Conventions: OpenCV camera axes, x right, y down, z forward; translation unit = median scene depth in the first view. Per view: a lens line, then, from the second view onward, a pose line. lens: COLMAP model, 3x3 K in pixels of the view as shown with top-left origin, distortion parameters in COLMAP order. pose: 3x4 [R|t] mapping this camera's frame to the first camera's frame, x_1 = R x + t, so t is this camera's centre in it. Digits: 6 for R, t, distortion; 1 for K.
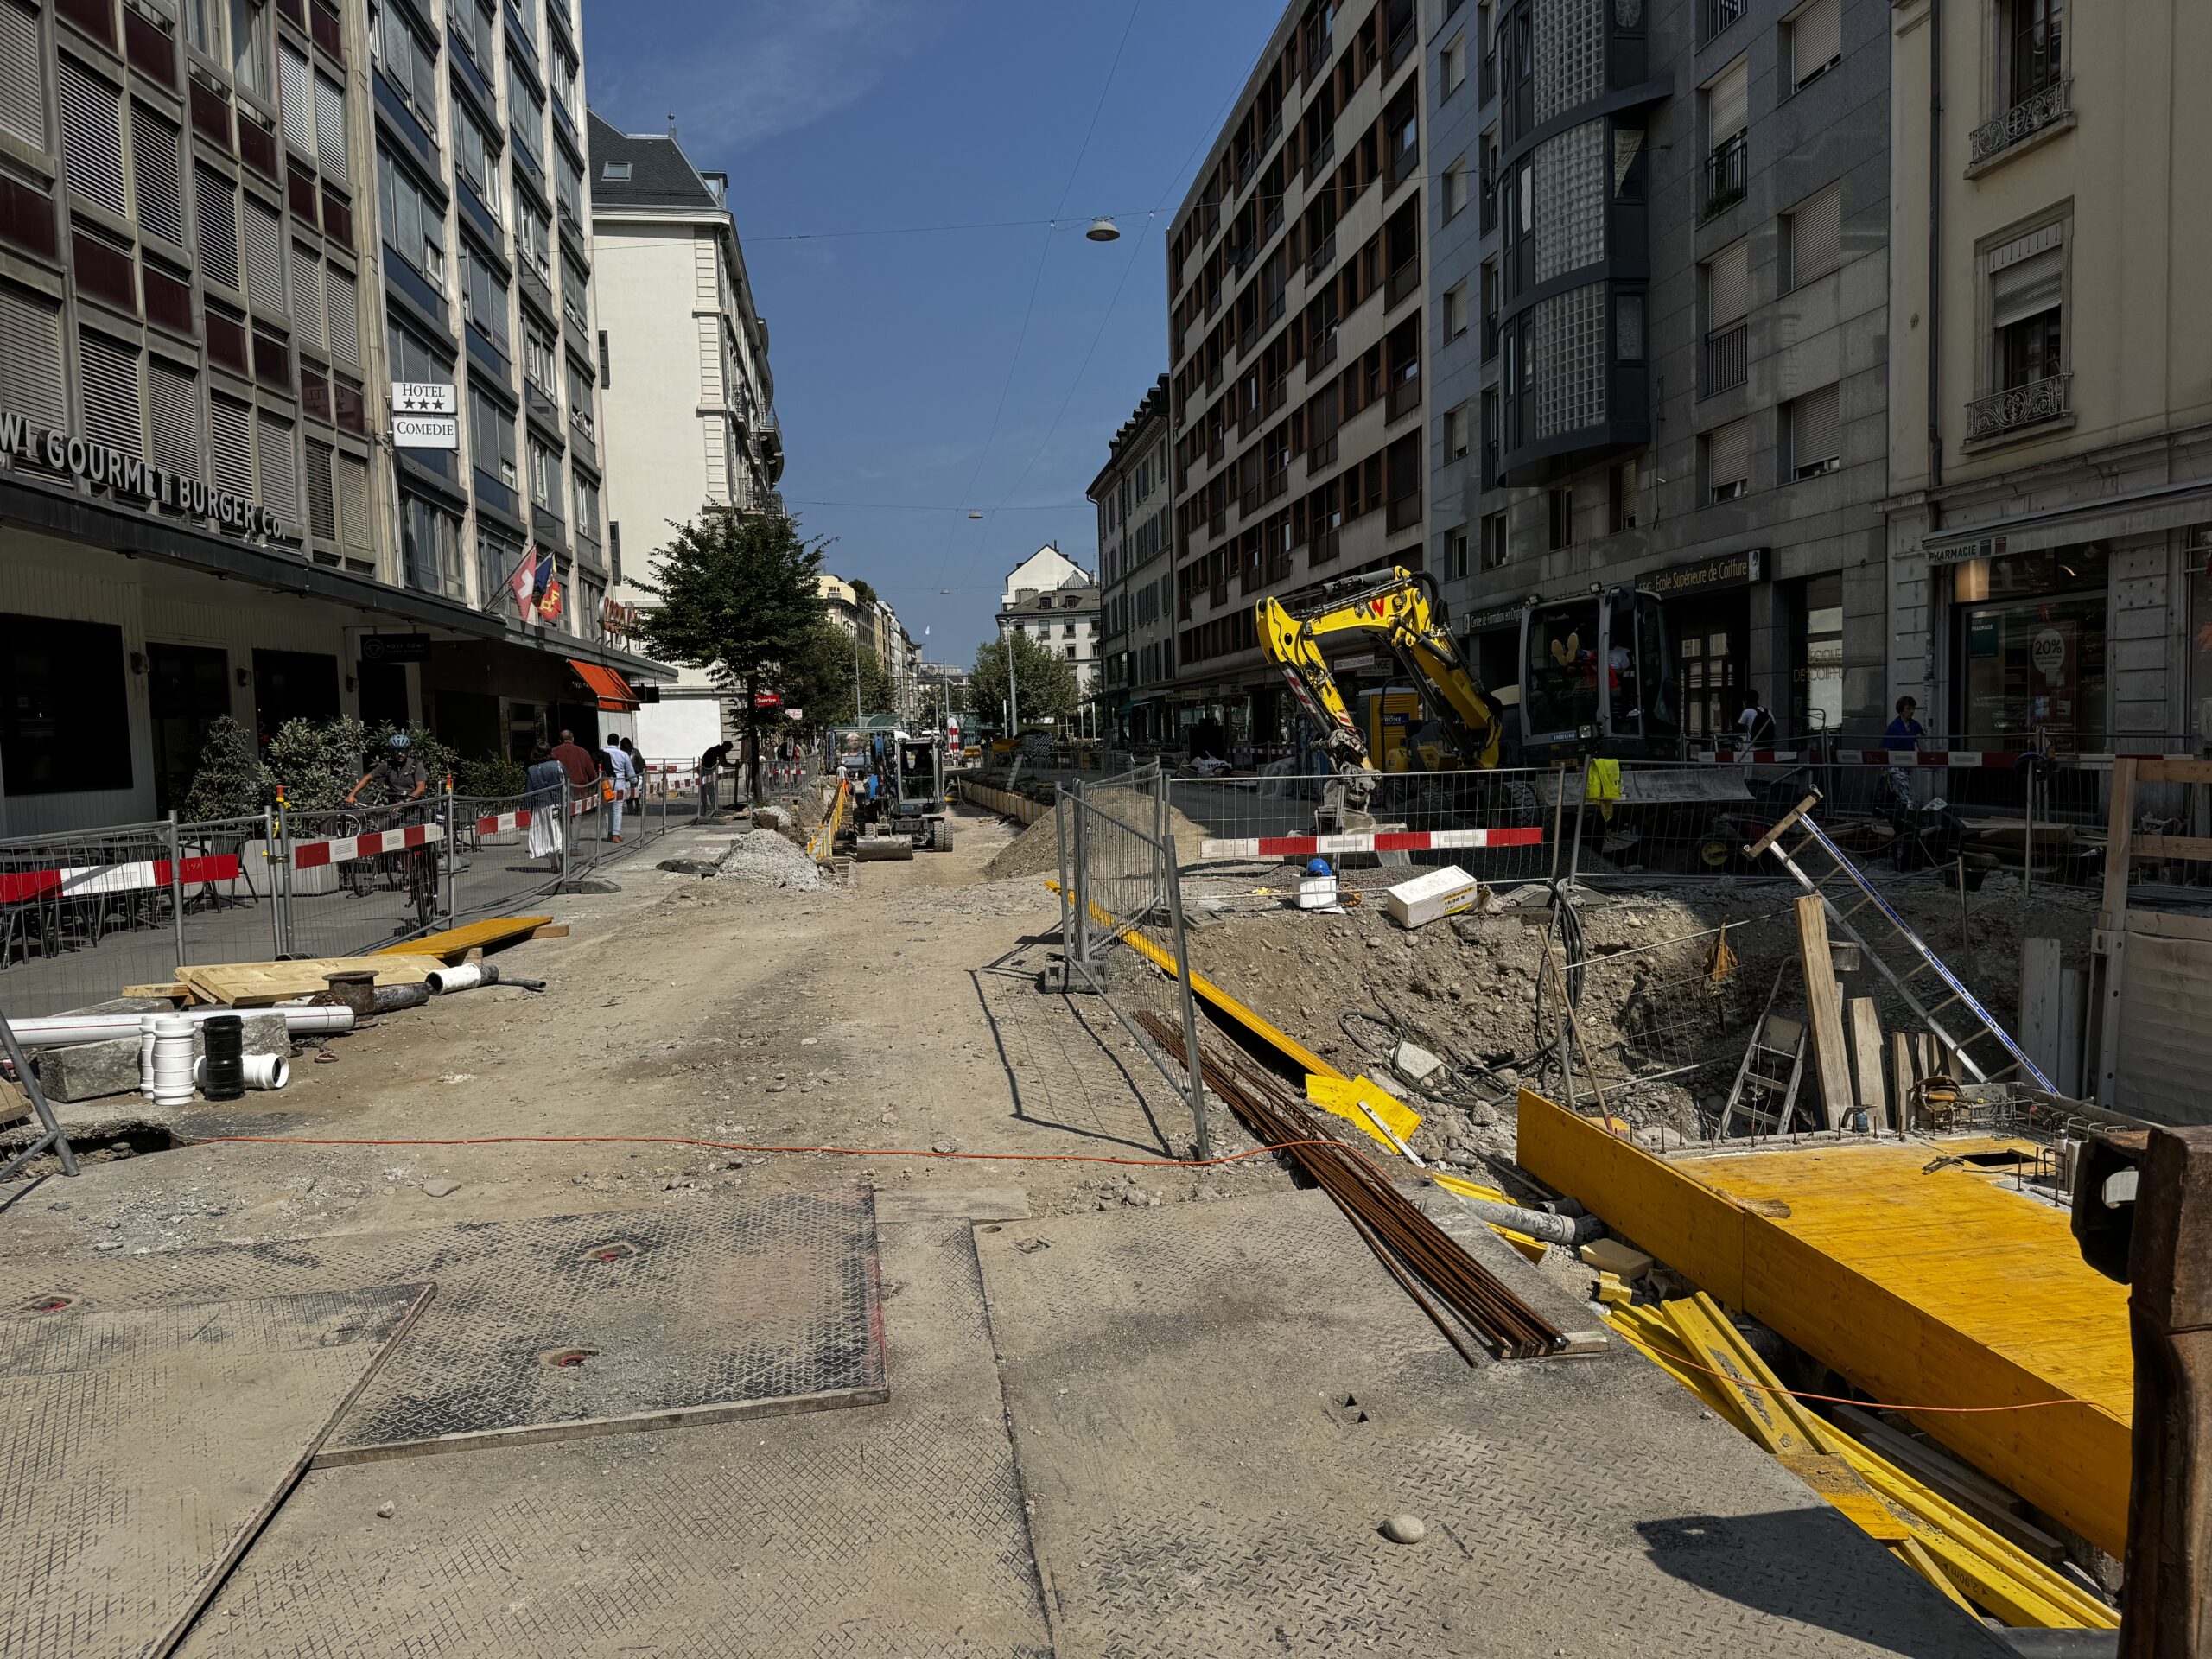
lens RADIAL K [[1537.1, 0, 1106.0], [0, 1537.1, 829.5], [0, 0, 1]] dist [0.163991, -0.255906]
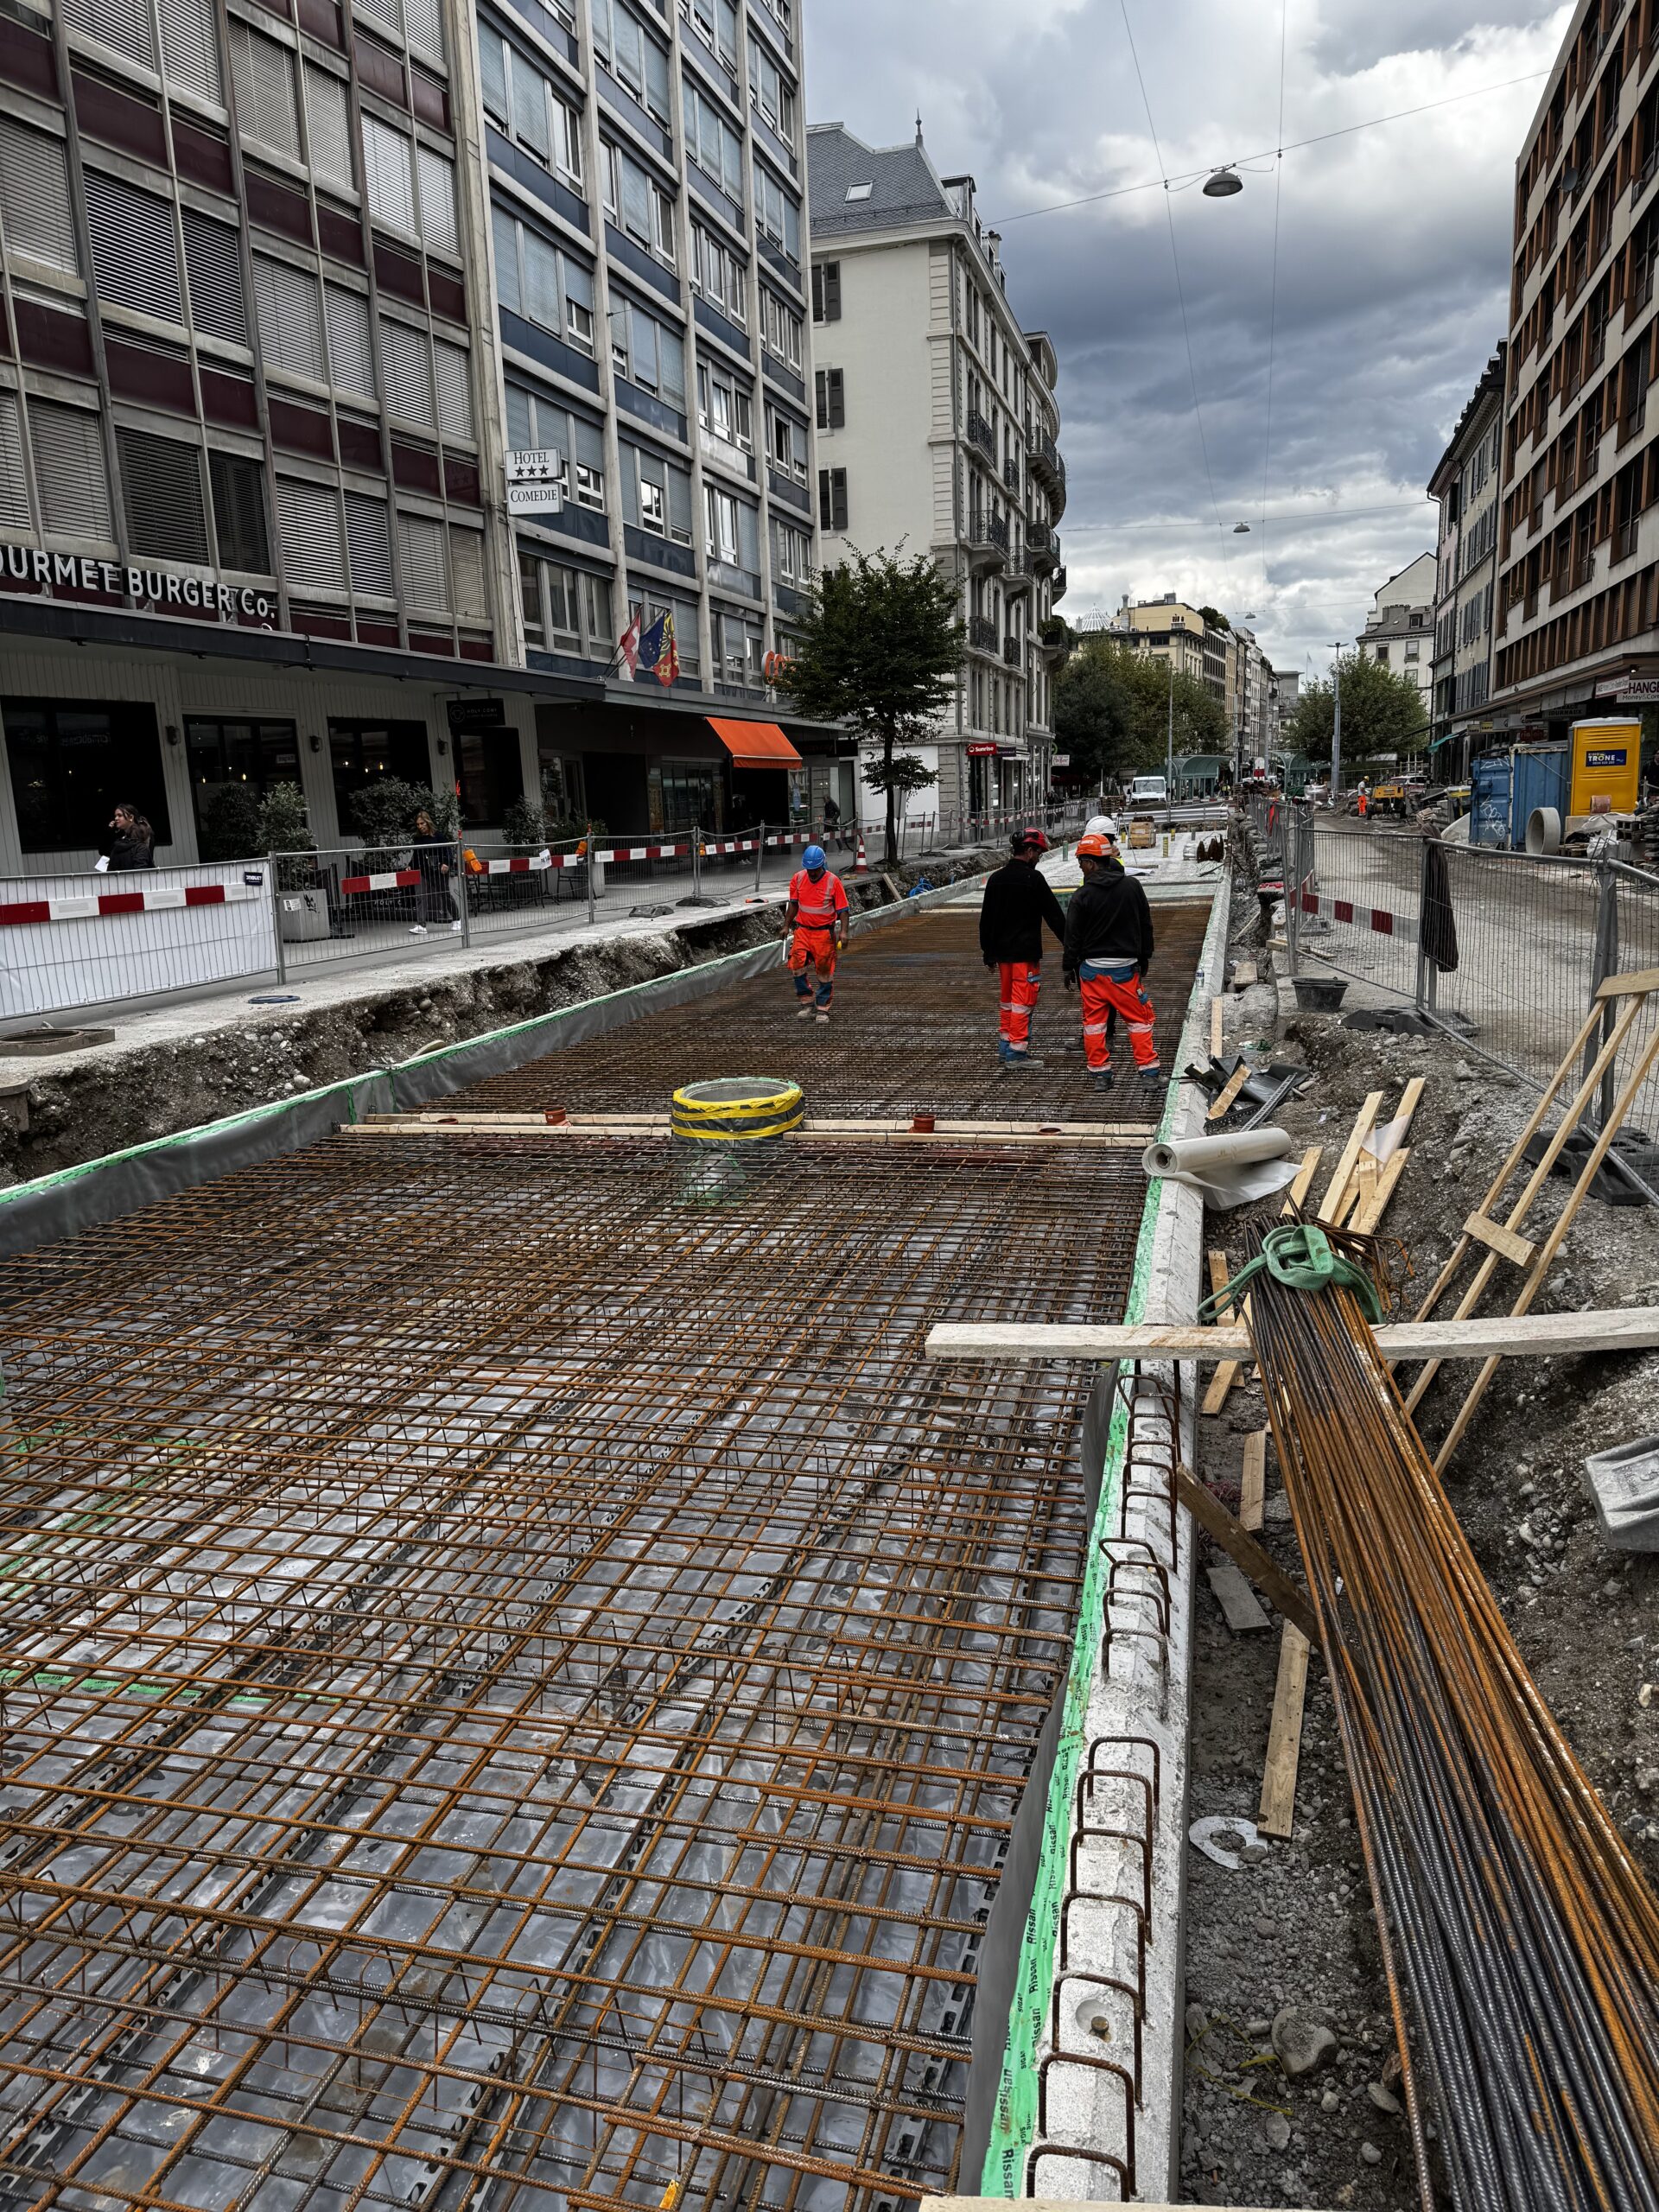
lens RADIAL K [[1562.7, 0, 829.5], [0, 1562.7, 1106.0], [0, 0, 1]] dist [0.040284, -0.035215]
pose [[0.917835, 0.071056, -0.390552, 0.112913], [-0.013352, 0.988818, 0.148526, -0.005520], [0.396738, -0.131108, 0.908520, 0.038401]]
